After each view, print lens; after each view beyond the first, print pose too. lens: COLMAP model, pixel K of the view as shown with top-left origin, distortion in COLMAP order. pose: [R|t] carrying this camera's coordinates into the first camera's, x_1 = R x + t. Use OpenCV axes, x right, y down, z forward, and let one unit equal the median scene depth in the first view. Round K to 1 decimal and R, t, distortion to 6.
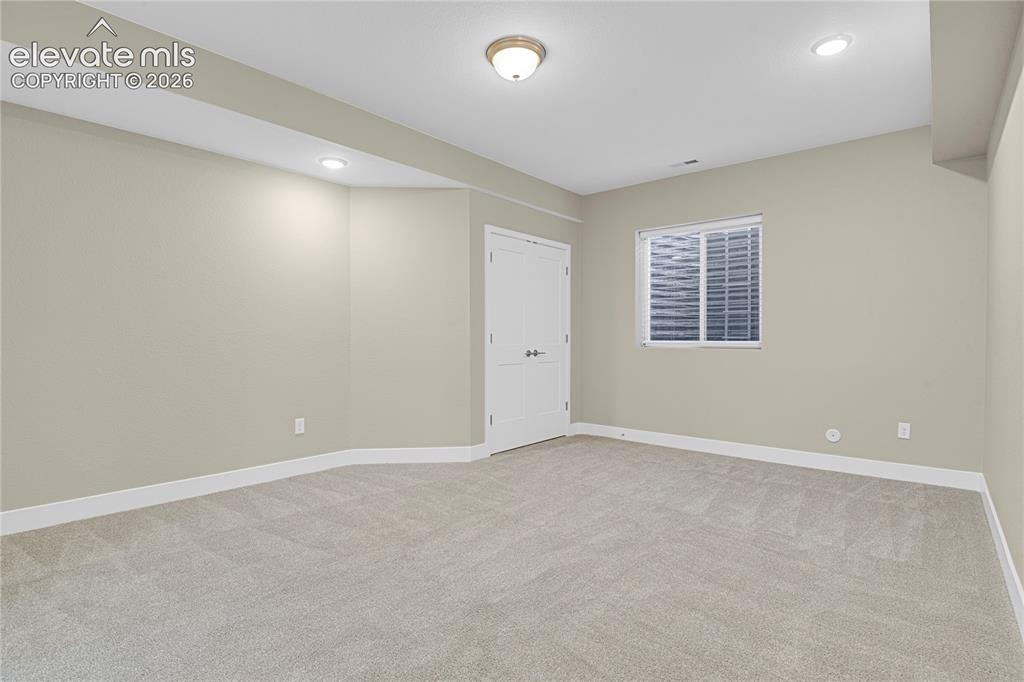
lens RADIAL K [[505.2, 0, 521.3], [0, 505.2, 343.8], [0, 0, 1]] dist [-0.005550, -0.001045]
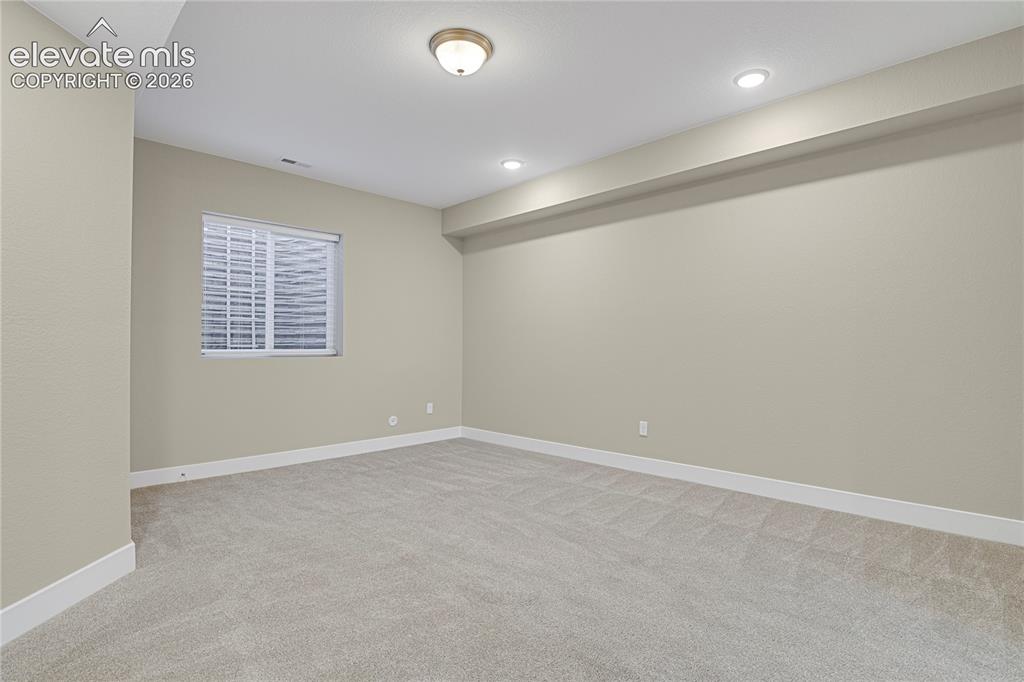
lens RADIAL K [[505.2, 0, 515.5], [0, 505.2, 342.7], [0, 0, 1]] dist [-0.005550, -0.001045]
pose [[0.084983, 0.005852, 0.996365, -0.540155], [0.014495, 0.999870, -0.007109, -0.004917], [-0.996277, 0.015046, 0.084887, 0.469801]]
